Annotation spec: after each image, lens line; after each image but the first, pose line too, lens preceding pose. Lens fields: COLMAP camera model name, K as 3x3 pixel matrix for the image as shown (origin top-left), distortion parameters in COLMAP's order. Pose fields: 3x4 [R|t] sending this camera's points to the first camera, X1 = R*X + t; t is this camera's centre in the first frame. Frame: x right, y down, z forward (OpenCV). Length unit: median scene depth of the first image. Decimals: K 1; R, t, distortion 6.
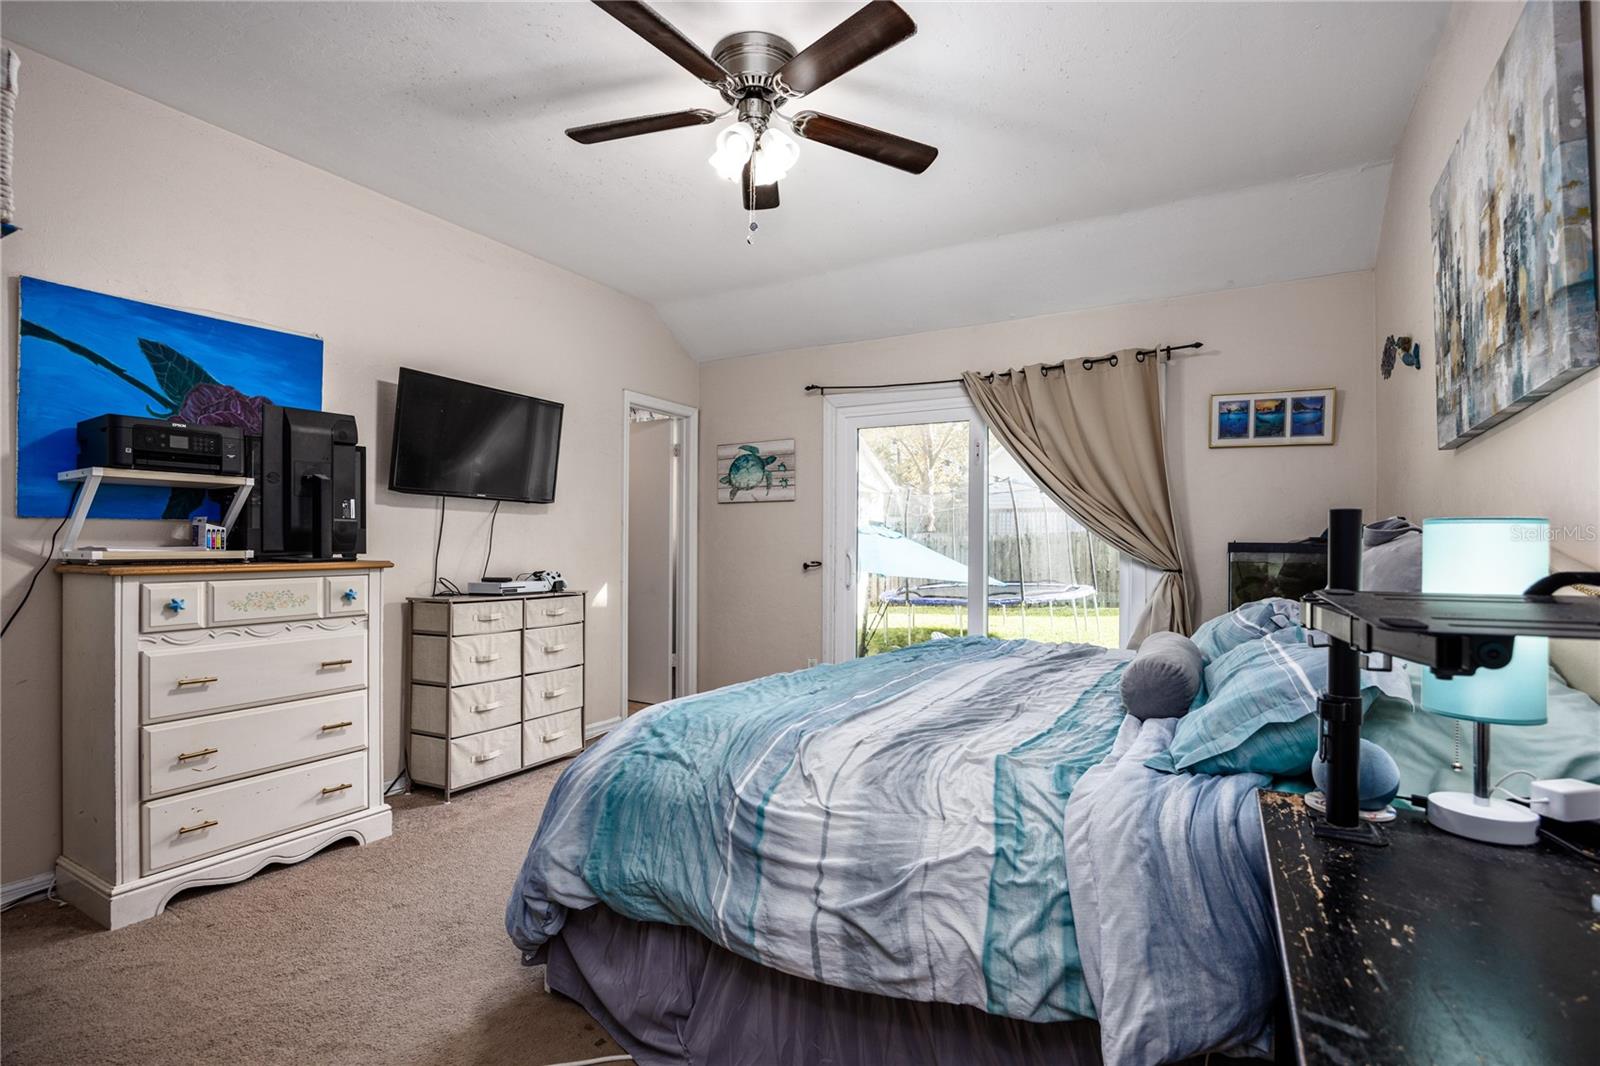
lens RADIAL K [[748.4, 0, 800.0], [0, 748.4, 533.0], [0, 0, 1]] dist [-0.000350, -0.000088]
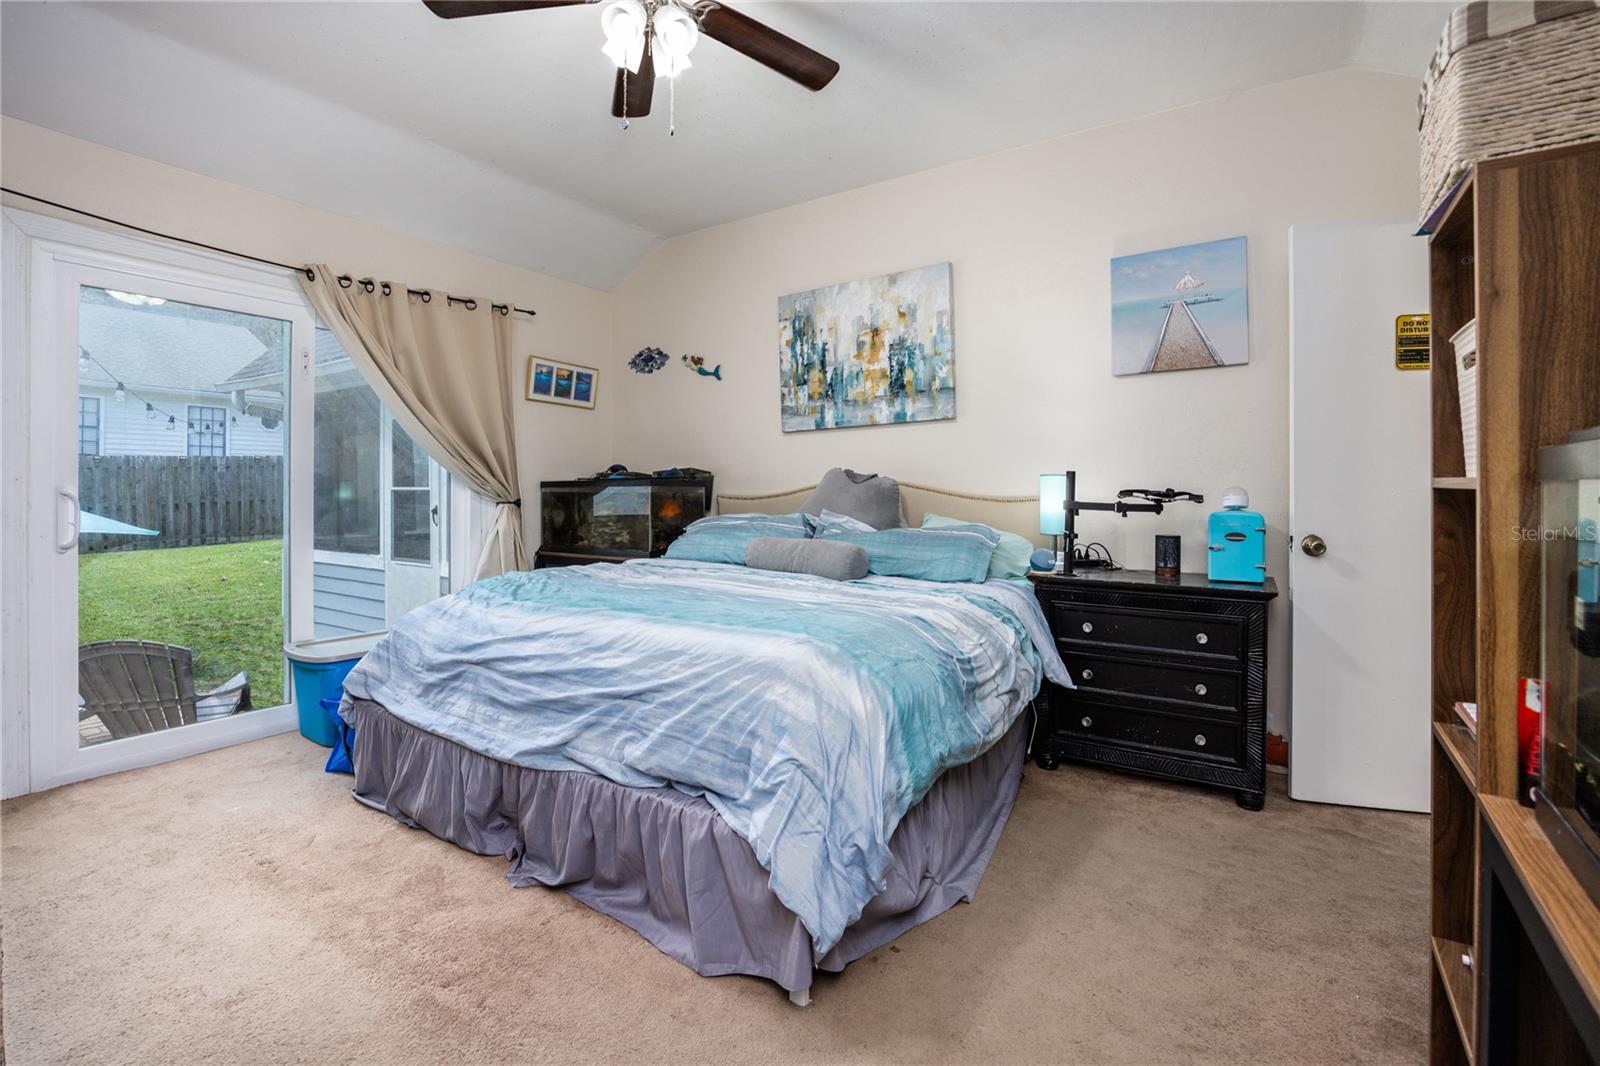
lens RADIAL K [[722.9, 0, 804.7], [0, 722.9, 483.6], [0, 0, 1]] dist [-0.002970, -0.000105]
pose [[0.066732, -0.000291, 0.997771, -0.607438], [-0.020802, 0.999782, 0.001683, 0.010449], [-0.997554, -0.020868, 0.066711, 0.497709]]
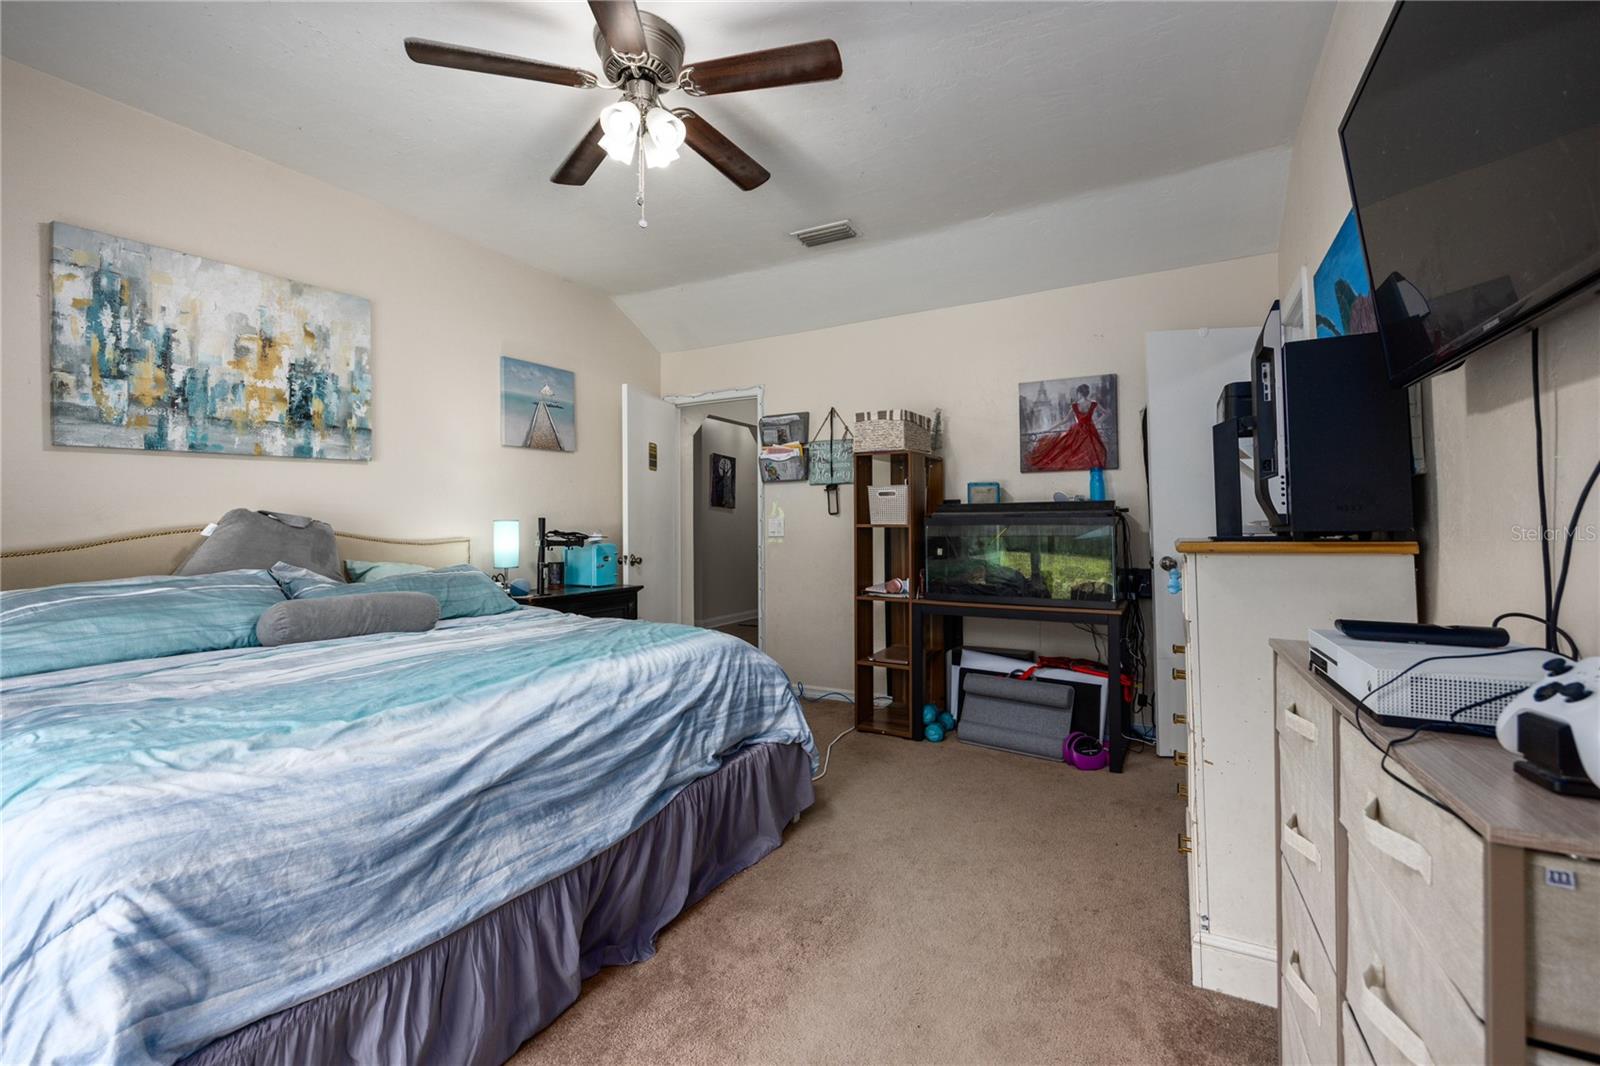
lens RADIAL K [[678.1, 0, 802.6], [0, 678.1, 501.4], [0, 0, 1]] dist [0.000526, -0.000001]
pose [[-0.999870, 0.006719, -0.014674, -0.175139], [0.007520, 0.998445, -0.055231, 0.026243], [0.014280, -0.055335, -0.998366, 1.257618]]
